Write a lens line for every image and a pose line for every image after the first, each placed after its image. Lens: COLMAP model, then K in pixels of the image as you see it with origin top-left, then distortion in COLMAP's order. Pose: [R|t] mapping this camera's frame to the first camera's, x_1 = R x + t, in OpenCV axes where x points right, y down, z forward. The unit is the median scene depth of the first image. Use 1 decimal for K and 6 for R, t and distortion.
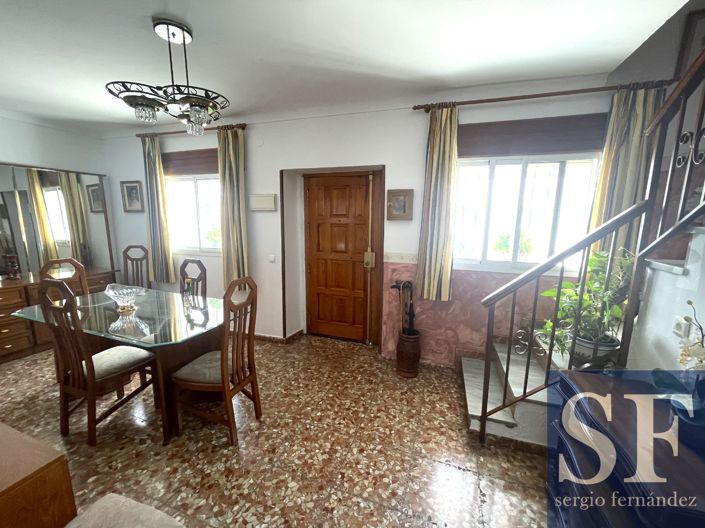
lens RADIAL K [[284.4, 0, 352.3], [0, 284.4, 266.0], [0, 0, 1]] dist [0.003899, 0.000425]
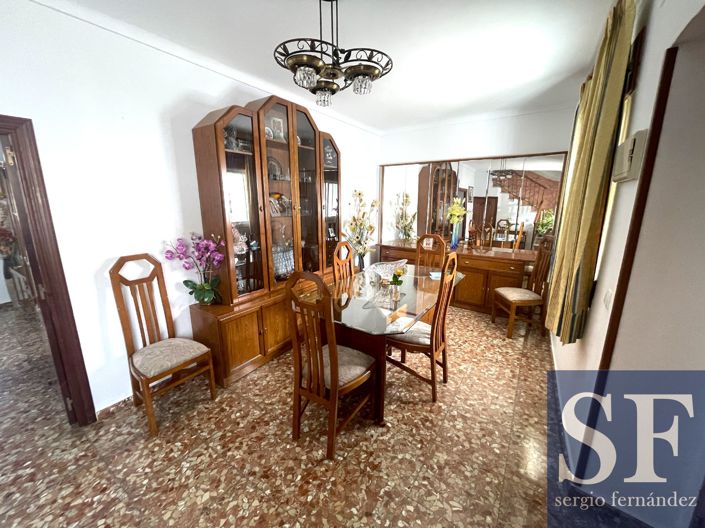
lens RADIAL K [[284.4, 0, 353.3], [0, 284.4, 264.0], [0, 0, 1]] dist [0.003899, 0.000425]
pose [[-0.247019, 0.190788, -0.950043, 0.307113], [-0.169888, 0.956713, 0.236300, -0.174098], [0.954002, 0.219772, -0.203913, 1.169796]]
